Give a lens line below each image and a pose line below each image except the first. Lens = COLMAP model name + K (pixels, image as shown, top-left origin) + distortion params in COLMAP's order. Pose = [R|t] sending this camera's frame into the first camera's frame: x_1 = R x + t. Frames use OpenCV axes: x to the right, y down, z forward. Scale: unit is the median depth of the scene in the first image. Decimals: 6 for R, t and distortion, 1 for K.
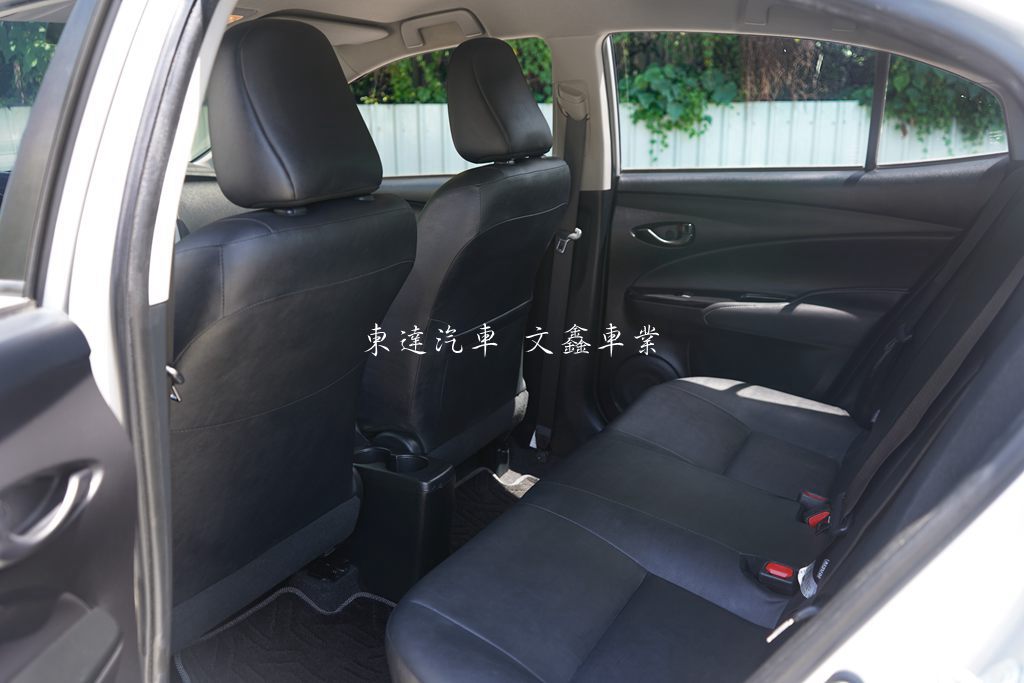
lens RADIAL K [[875.2, 0, 507.3], [0, 875.2, 312.7], [0, 0, 1]] dist [0.006958, 0.018776]
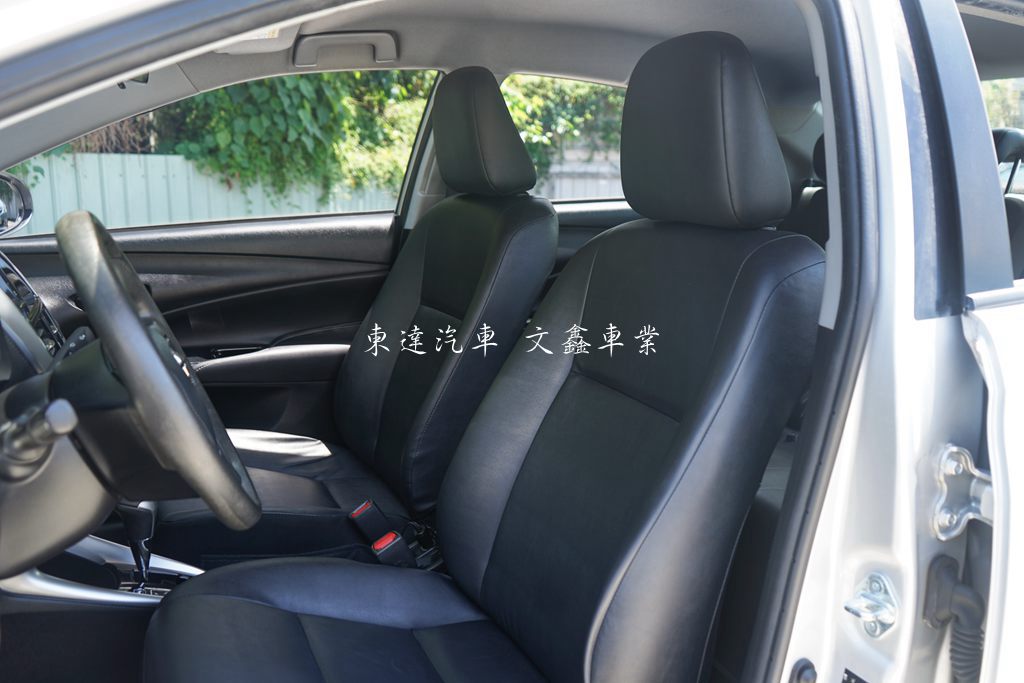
lens RADIAL K [[875.2, 0, 509.2], [0, 875.2, 343.0], [0, 0, 1]] dist [0.006958, 0.018776]
pose [[0.610235, -0.141745, 0.779437, -0.194865], [0.167366, 0.984724, 0.048044, -0.012911], [-0.774340, 0.101133, 0.624636, 0.096558]]
